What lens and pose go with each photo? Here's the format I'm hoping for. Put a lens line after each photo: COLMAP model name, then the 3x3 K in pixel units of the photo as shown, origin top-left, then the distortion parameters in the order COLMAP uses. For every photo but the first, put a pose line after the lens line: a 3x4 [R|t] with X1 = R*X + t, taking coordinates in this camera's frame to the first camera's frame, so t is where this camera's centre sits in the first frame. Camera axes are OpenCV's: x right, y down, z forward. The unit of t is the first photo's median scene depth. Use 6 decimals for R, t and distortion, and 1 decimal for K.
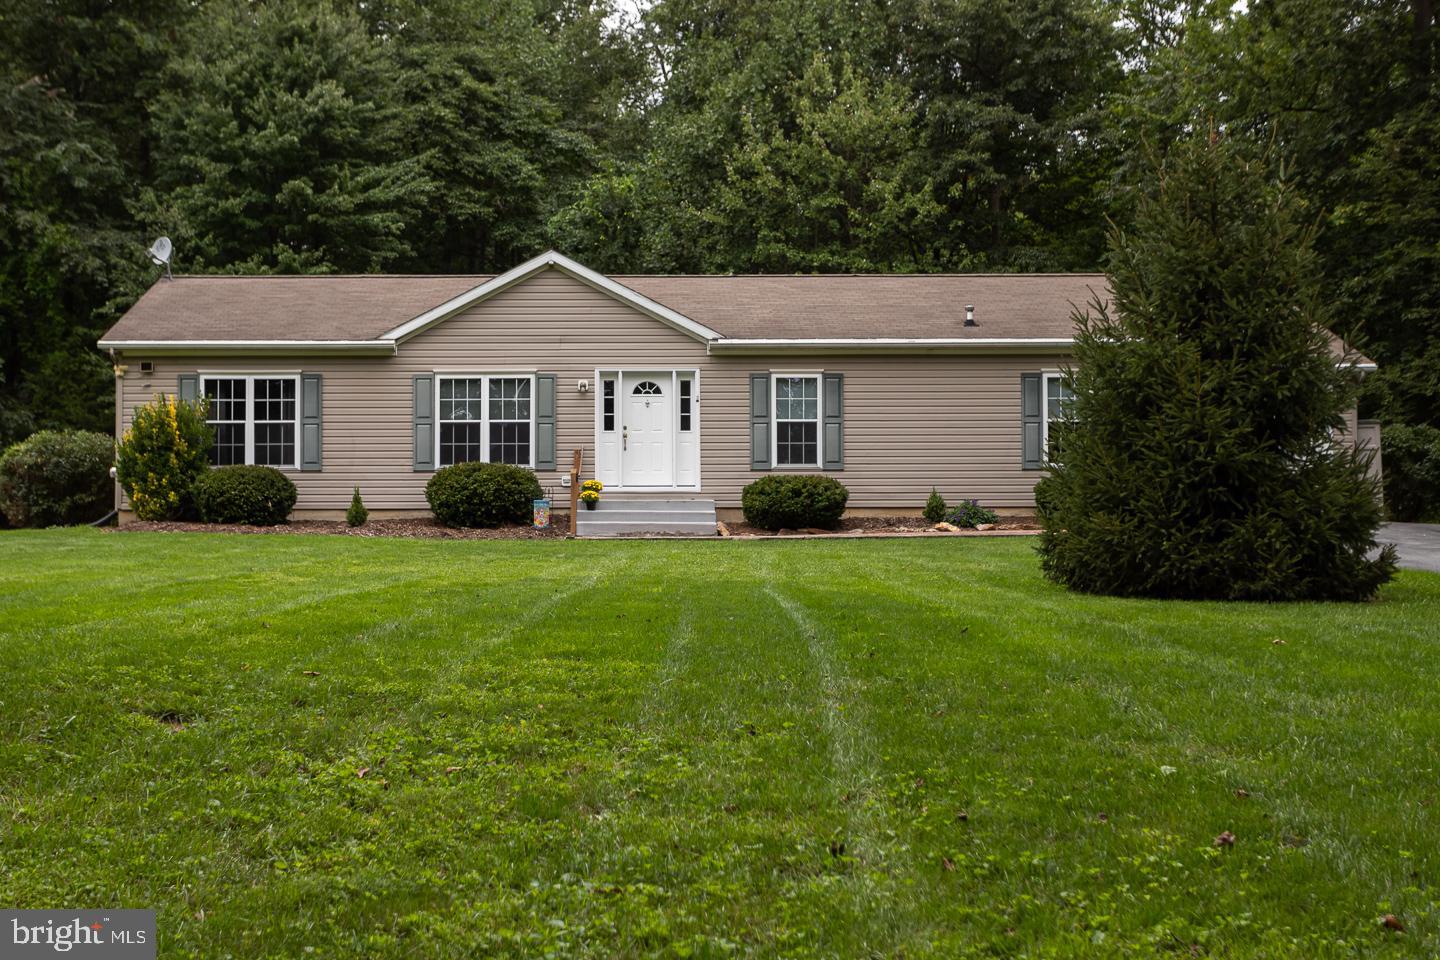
lens RADIAL K [[1820.7, 0, 720.0], [0, 1820.7, 480.0], [0, 0, 1]] dist [0.001583, 0.010417]
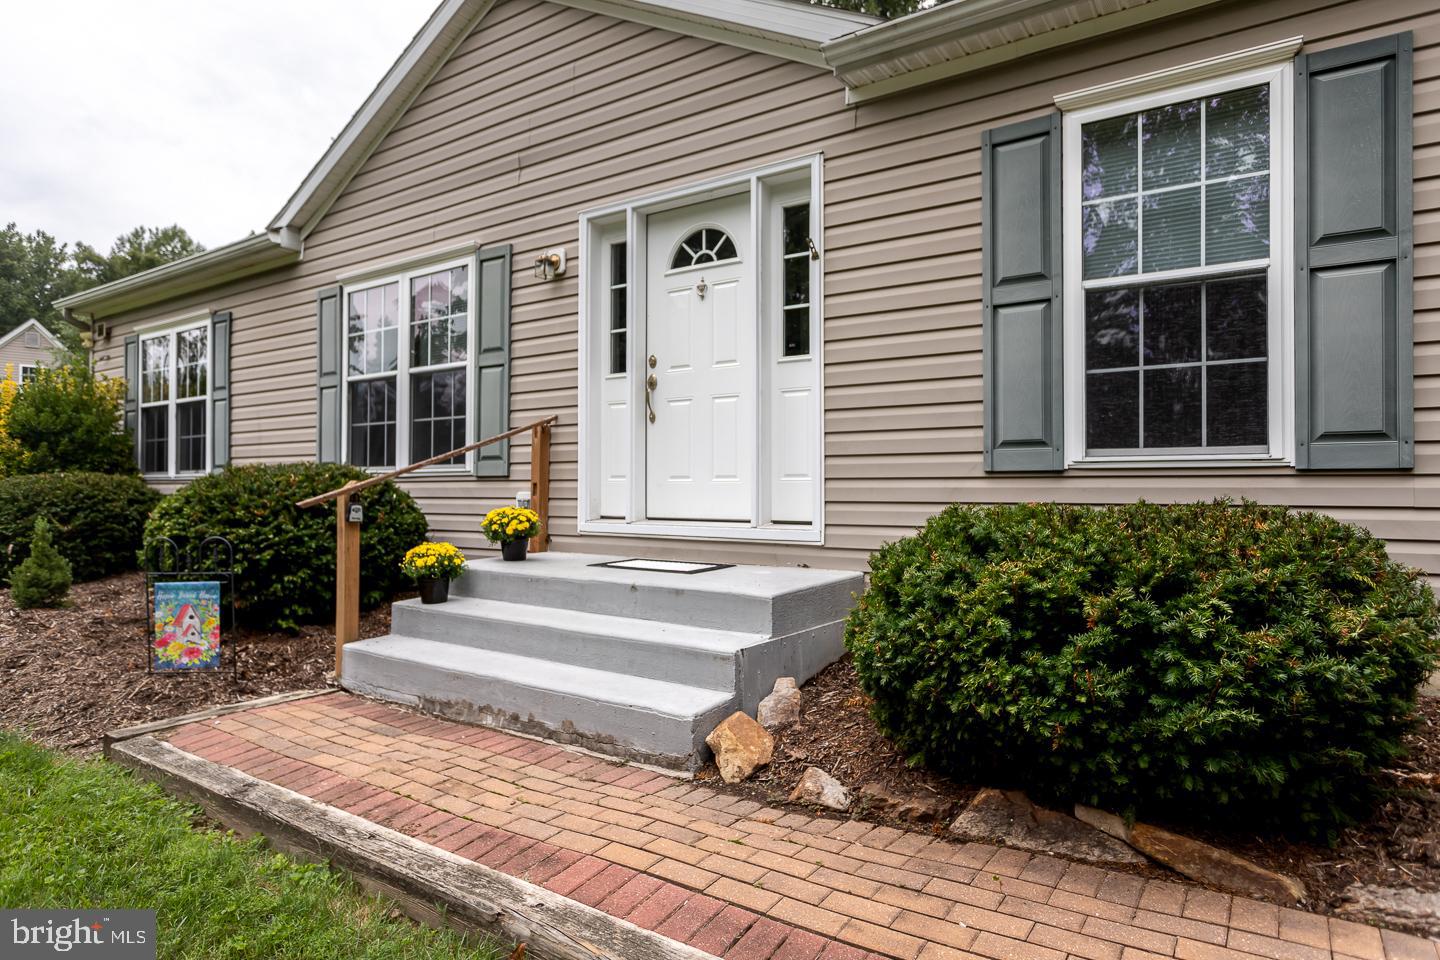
lens RADIAL K [[832.5, 0, 720.0], [0, 832.5, 480.0], [0, 0, 1]] dist [-0.000767, 0.000132]
pose [[0.799020, -0.001124, -0.601304, 0.061500], [0.016979, 0.999642, 0.020694, -0.007850], [0.601065, -0.026745, 0.798752, 0.871001]]
